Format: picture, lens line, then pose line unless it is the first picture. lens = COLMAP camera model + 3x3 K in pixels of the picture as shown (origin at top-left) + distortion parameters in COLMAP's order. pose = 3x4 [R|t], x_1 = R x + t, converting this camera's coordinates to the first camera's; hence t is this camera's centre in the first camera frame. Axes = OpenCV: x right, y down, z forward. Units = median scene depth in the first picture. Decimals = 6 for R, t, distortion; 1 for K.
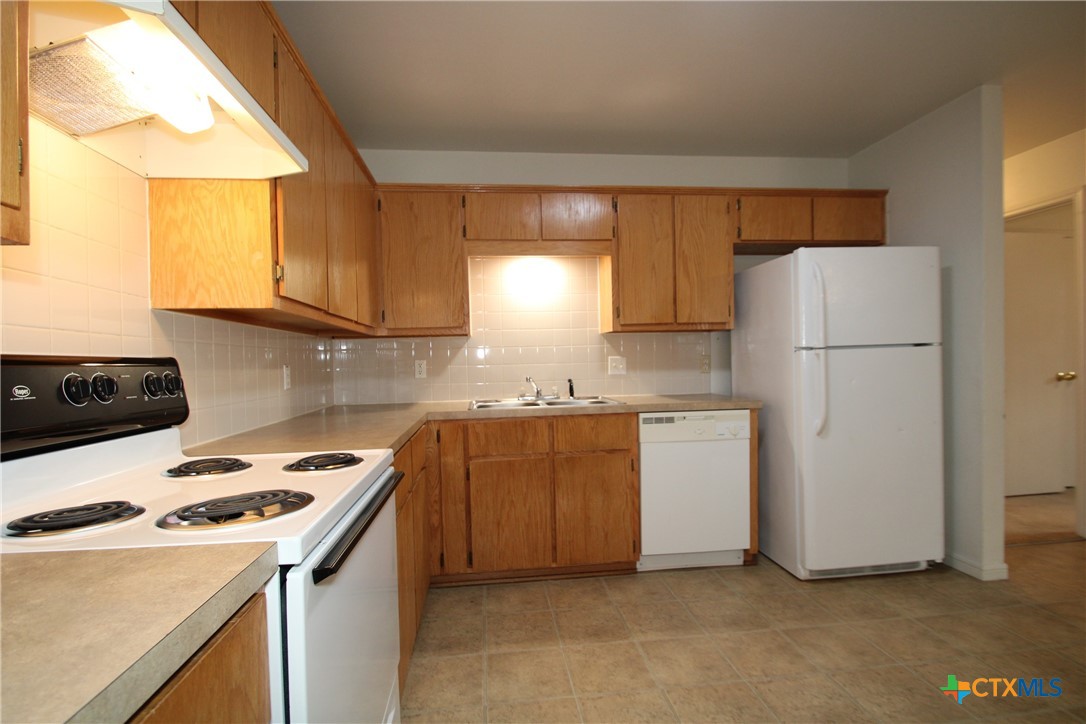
lens RADIAL K [[505.5, 0, 538.4], [0, 505.5, 373.5], [0, 0, 1]] dist [0.002005, -0.011643]
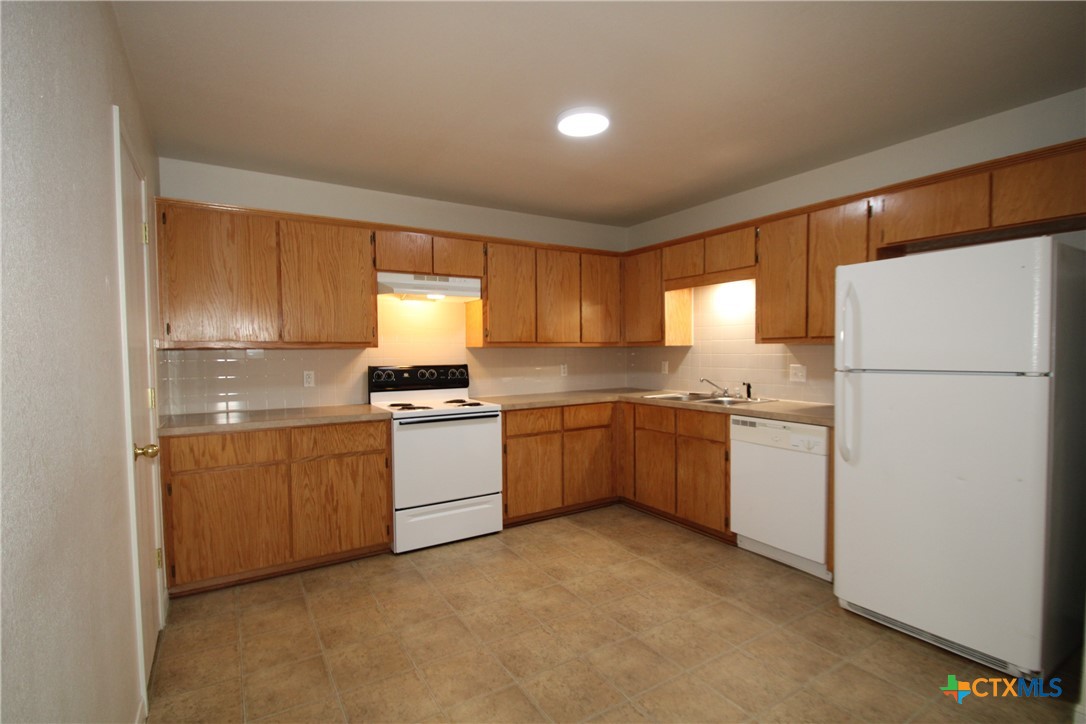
lens RADIAL K [[505.5, 0, 538.4], [0, 505.5, 373.5], [0, 0, 1]] dist [0.002005, -0.011643]
pose [[0.432004, 0.061716, -0.899758, 1.093621], [-0.019343, 0.998060, 0.059171, -0.084443], [0.901664, -0.008158, 0.432360, 0.056070]]
